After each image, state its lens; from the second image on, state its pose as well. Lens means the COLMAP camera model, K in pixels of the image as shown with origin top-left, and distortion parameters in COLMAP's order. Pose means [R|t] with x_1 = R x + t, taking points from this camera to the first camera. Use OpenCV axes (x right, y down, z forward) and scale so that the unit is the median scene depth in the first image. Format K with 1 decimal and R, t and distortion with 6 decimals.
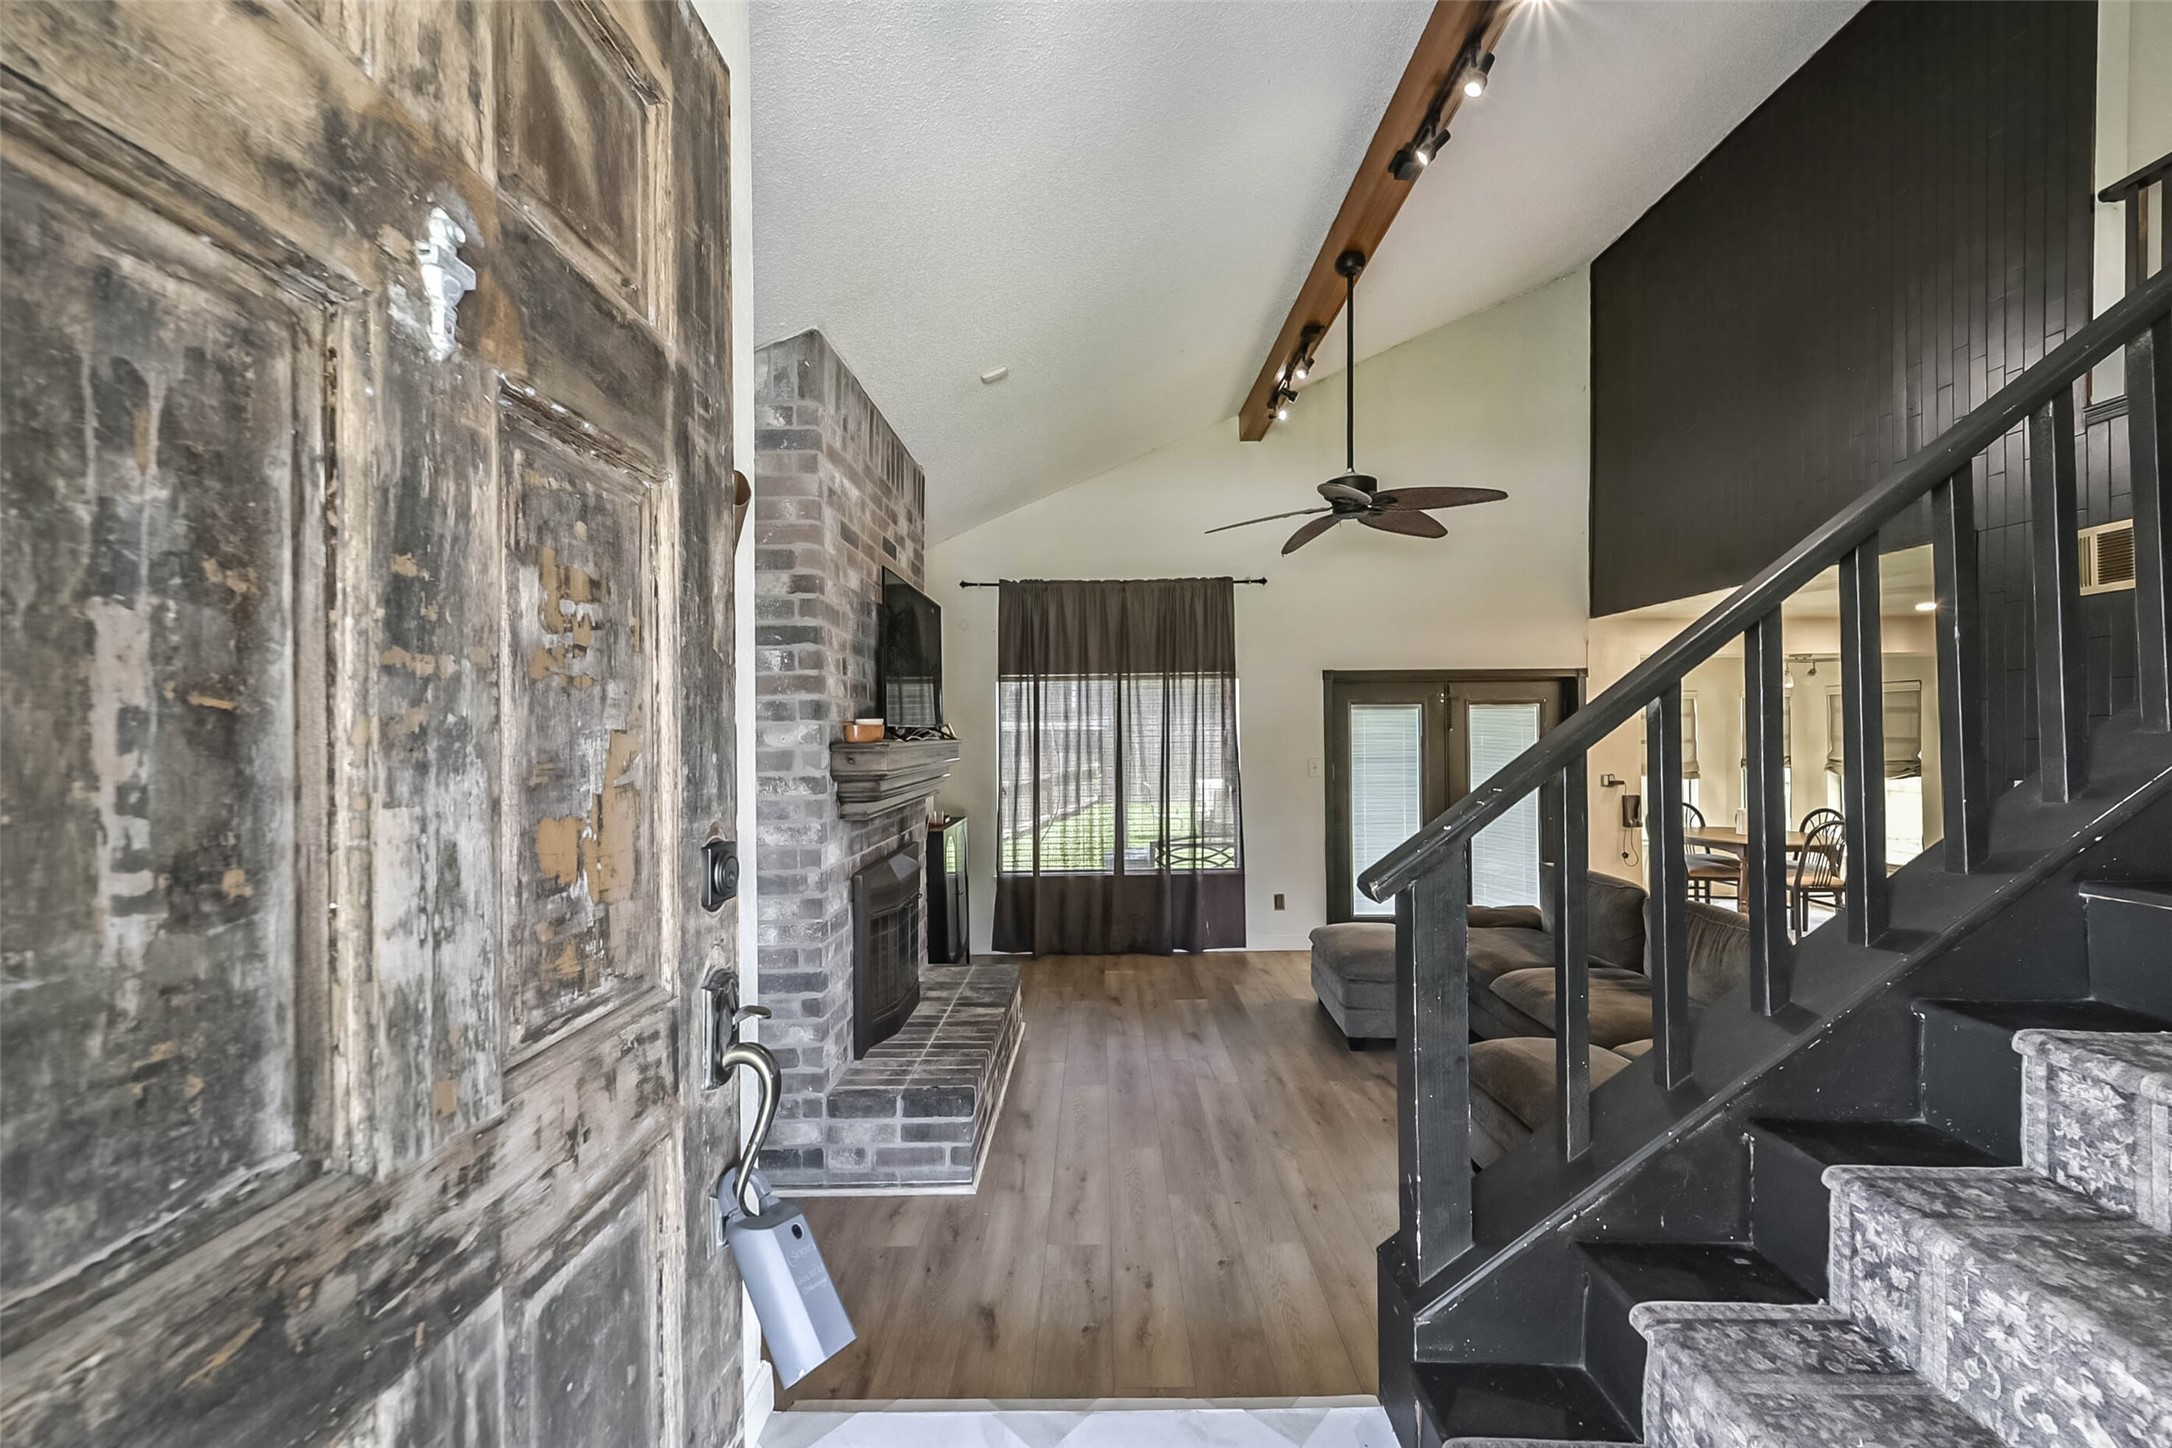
lens RADIAL K [[842.0, 0, 1105.1], [0, 842.0, 728.3], [0, 0, 1]] dist [0.014857, 0.000420]
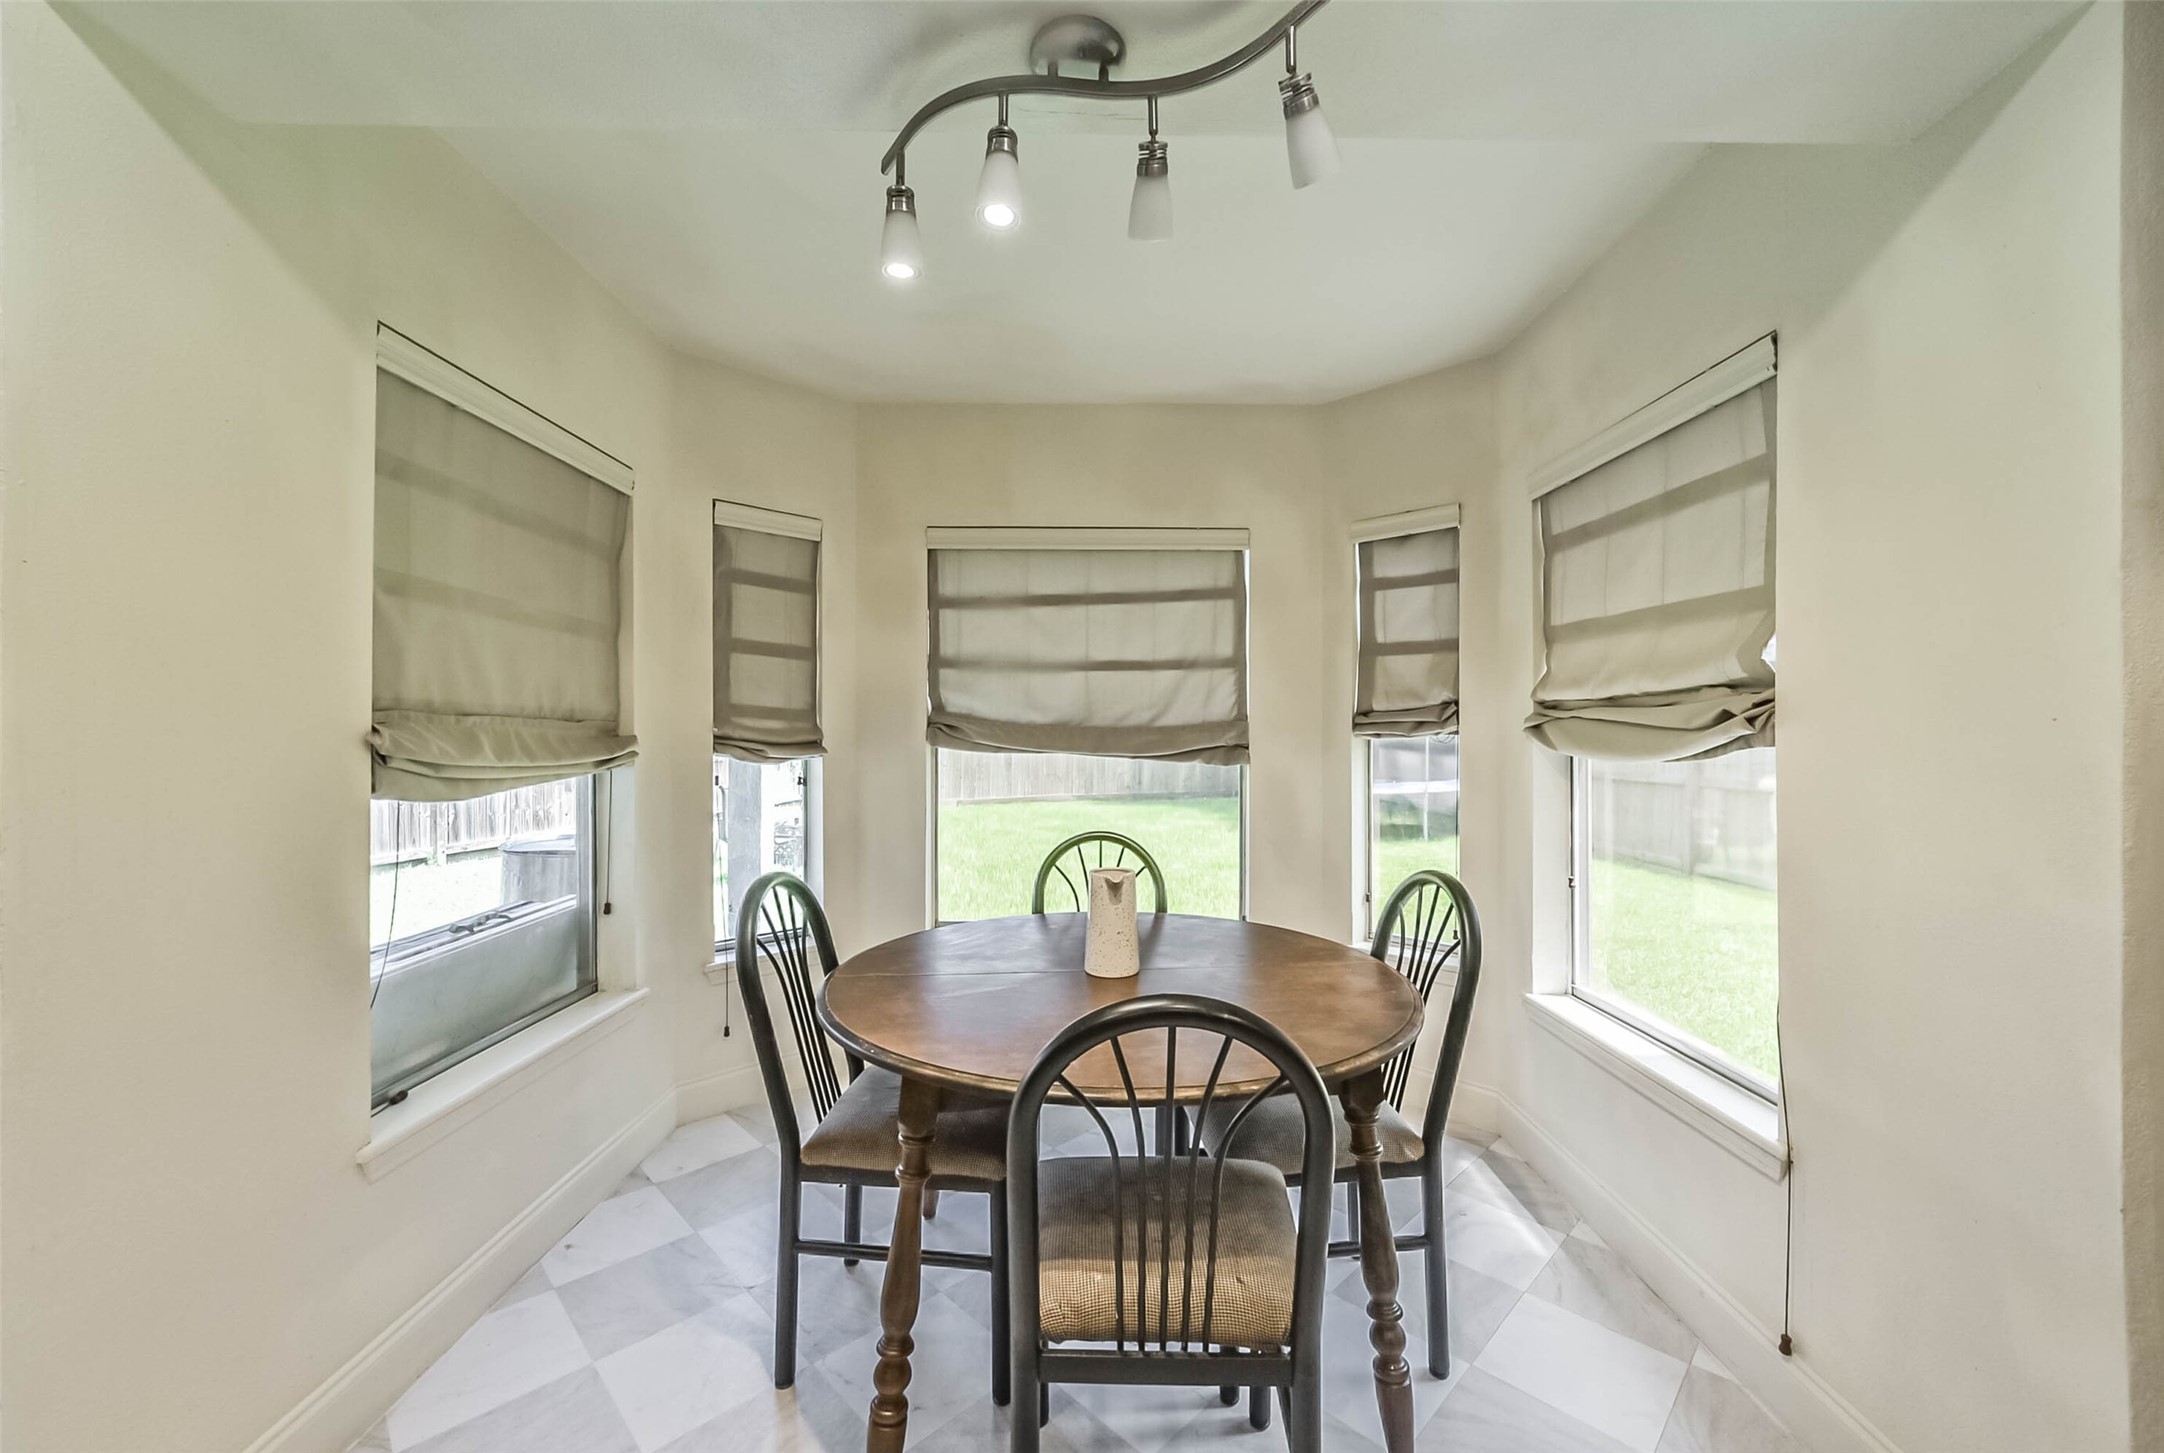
lens RADIAL K [[854.3, 0, 1088.9], [0, 854.3, 729.6], [0, 0, 1]] dist [-0.000280, -0.000048]
pose [[0.999946, 0.009364, 0.004501, 0.845601], [-0.009380, 0.999949, 0.003611, 0.058352], [-0.004467, -0.003653, 0.999983, 0.846142]]
